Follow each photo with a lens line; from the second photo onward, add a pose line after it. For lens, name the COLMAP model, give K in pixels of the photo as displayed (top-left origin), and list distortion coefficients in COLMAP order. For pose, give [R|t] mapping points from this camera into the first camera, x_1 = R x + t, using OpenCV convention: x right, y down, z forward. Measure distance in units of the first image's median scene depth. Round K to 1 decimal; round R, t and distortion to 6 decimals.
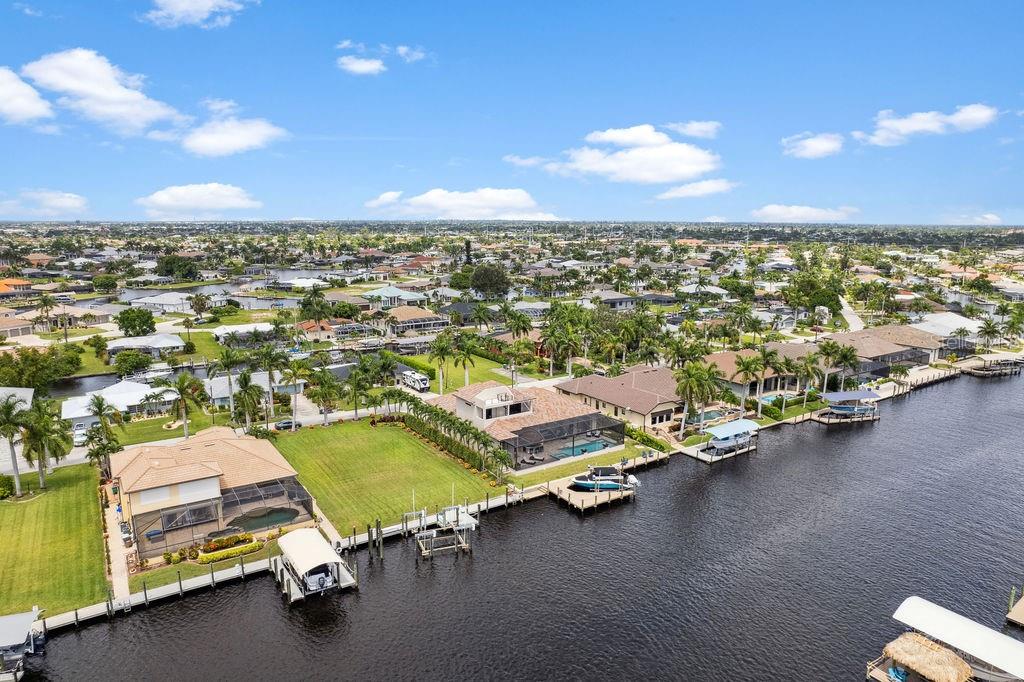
lens RADIAL K [[650.6, 0, 512.0], [0, 650.6, 341.0], [0, 0, 1]] dist [-0.061777, 0.022859]
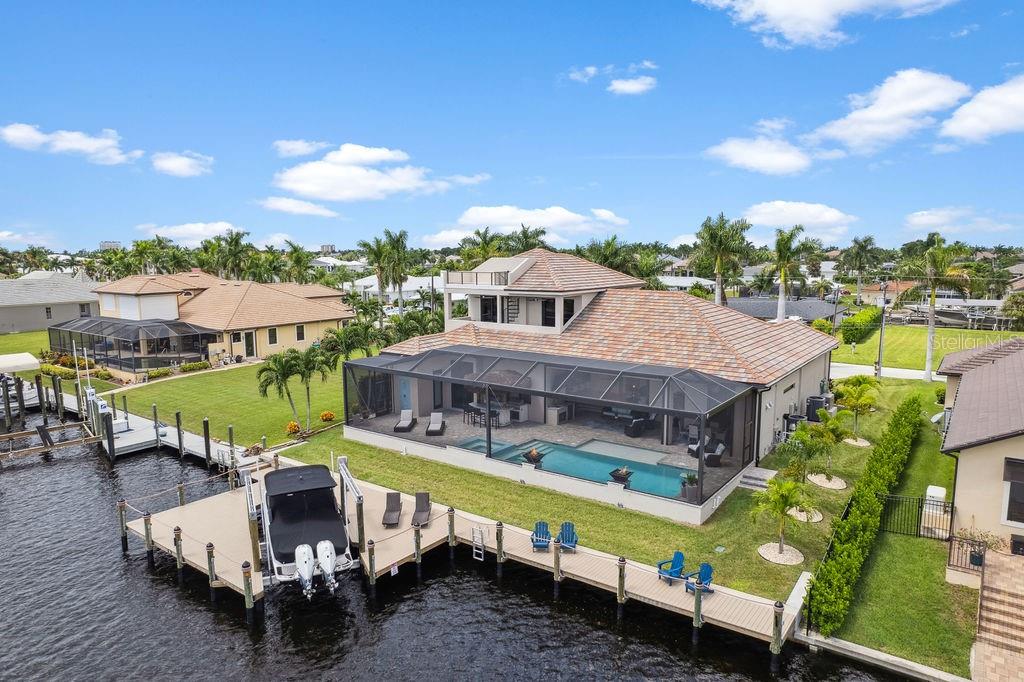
lens RADIAL K [[650.6, 0, 512.0], [0, 650.6, 341.0], [0, 0, 1]] dist [-0.061777, 0.022859]
pose [[0.335208, 0.121223, -0.934313, 0.398623], [-0.159504, 0.984674, 0.070532, 0.102631], [0.928544, 0.125383, 0.349406, 0.929620]]
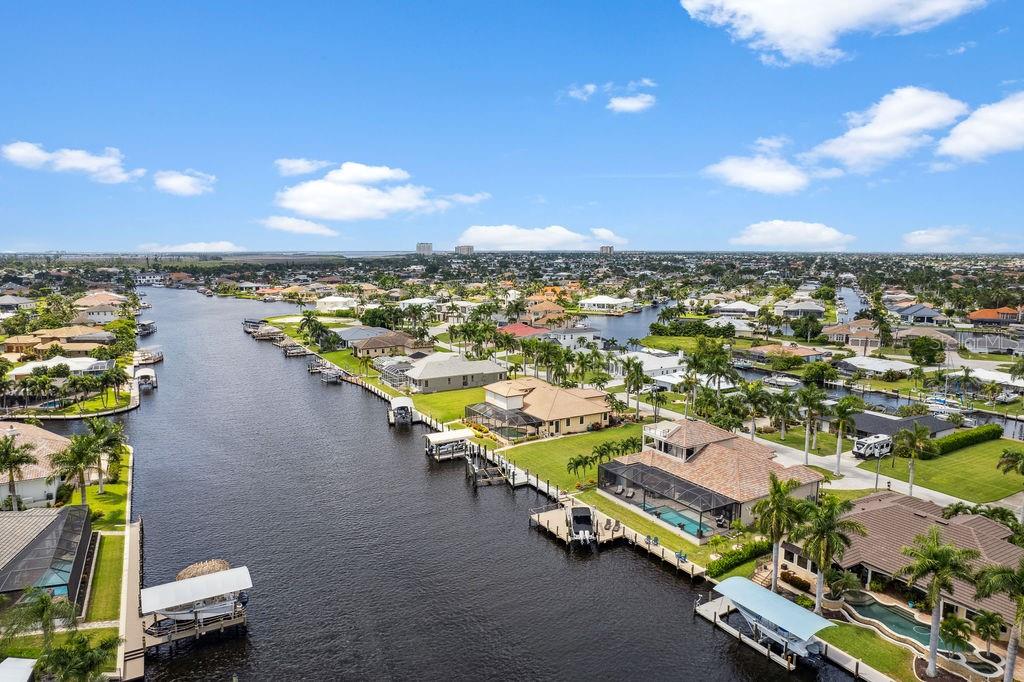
lens RADIAL K [[650.6, 0, 512.0], [0, 650.6, 341.0], [0, 0, 1]] dist [-0.061777, 0.022859]
pose [[-0.077134, 0.134422, -0.987918, 1.003019], [-0.174235, 0.973805, 0.146106, -0.157891], [0.981678, 0.183400, -0.051692, 0.856006]]
